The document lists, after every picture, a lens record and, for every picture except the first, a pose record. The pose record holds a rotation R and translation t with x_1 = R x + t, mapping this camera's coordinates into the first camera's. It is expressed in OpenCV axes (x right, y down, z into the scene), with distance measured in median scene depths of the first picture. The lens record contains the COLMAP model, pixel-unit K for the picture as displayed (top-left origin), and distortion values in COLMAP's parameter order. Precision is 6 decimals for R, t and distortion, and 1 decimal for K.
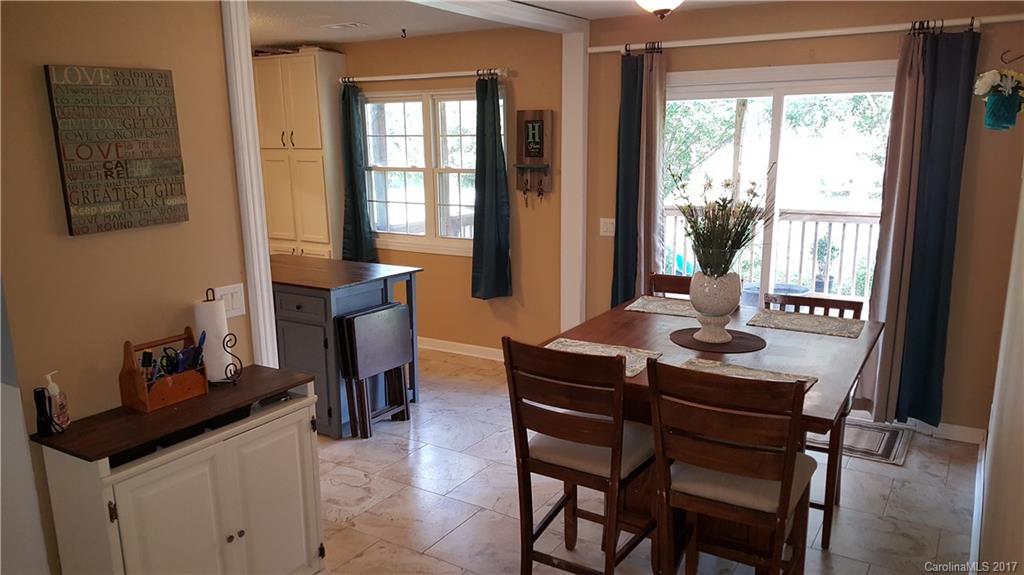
lens RADIAL K [[752.5, 0, 513.1], [0, 752.5, 288.8], [0, 0, 1]] dist [0.010666, -0.018928]
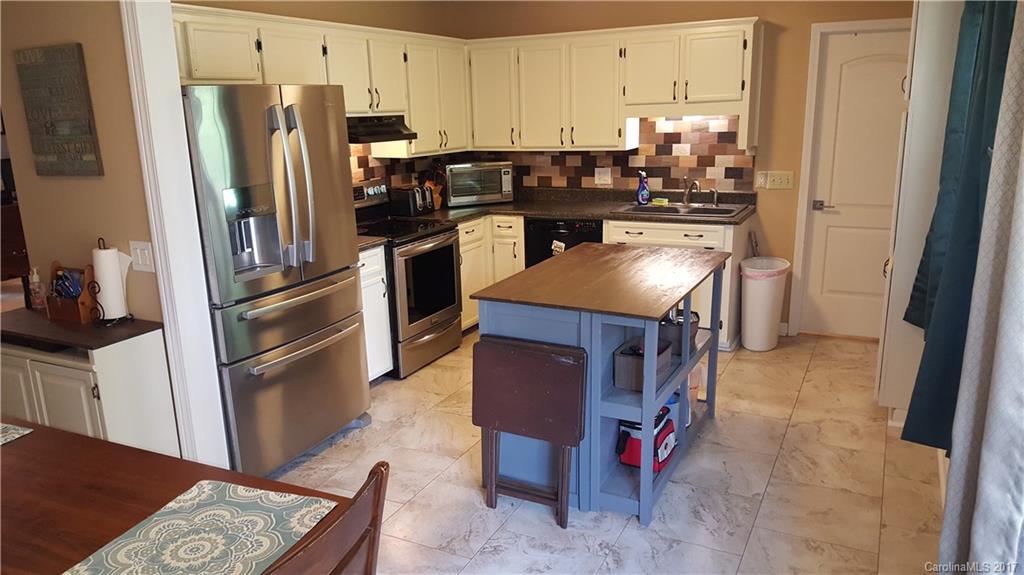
lens RADIAL K [[752.5, 0, 510.4], [0, 752.5, 290.7], [0, 0, 1]] dist [0.010666, -0.018928]
pose [[0.089460, 0.238685, -0.966968, 0.561795], [-0.173067, 0.959816, 0.220908, -0.207645], [0.980839, 0.147588, 0.127174, 1.095316]]
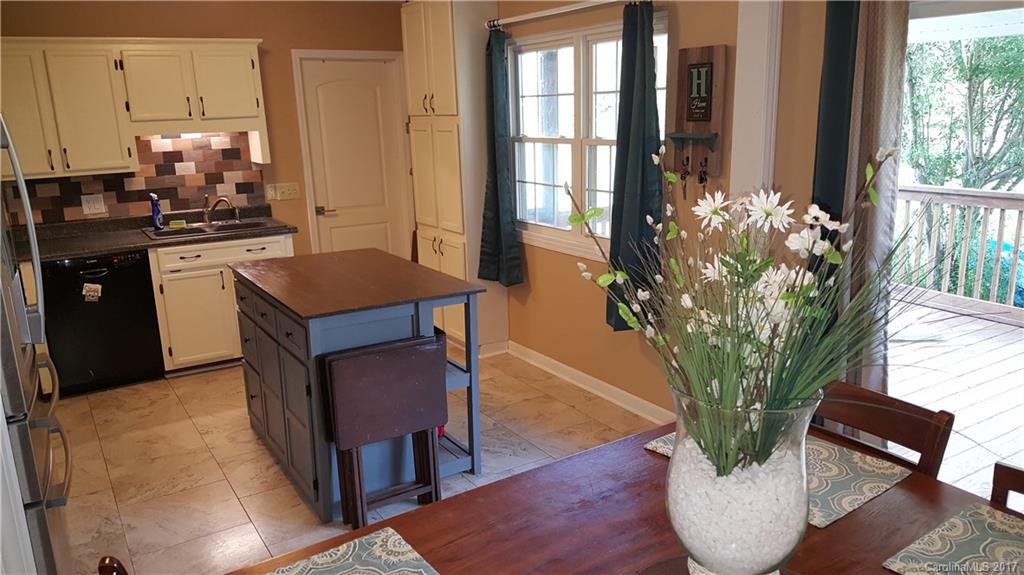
lens RADIAL K [[752.5, 0, 512.8], [0, 752.5, 293.7], [0, 0, 1]] dist [0.010666, -0.018928]
pose [[0.903724, 0.085109, -0.419570, 0.167294], [-0.065745, 0.996005, 0.060428, -0.057248], [0.423037, -0.027025, 0.905709, 0.347468]]
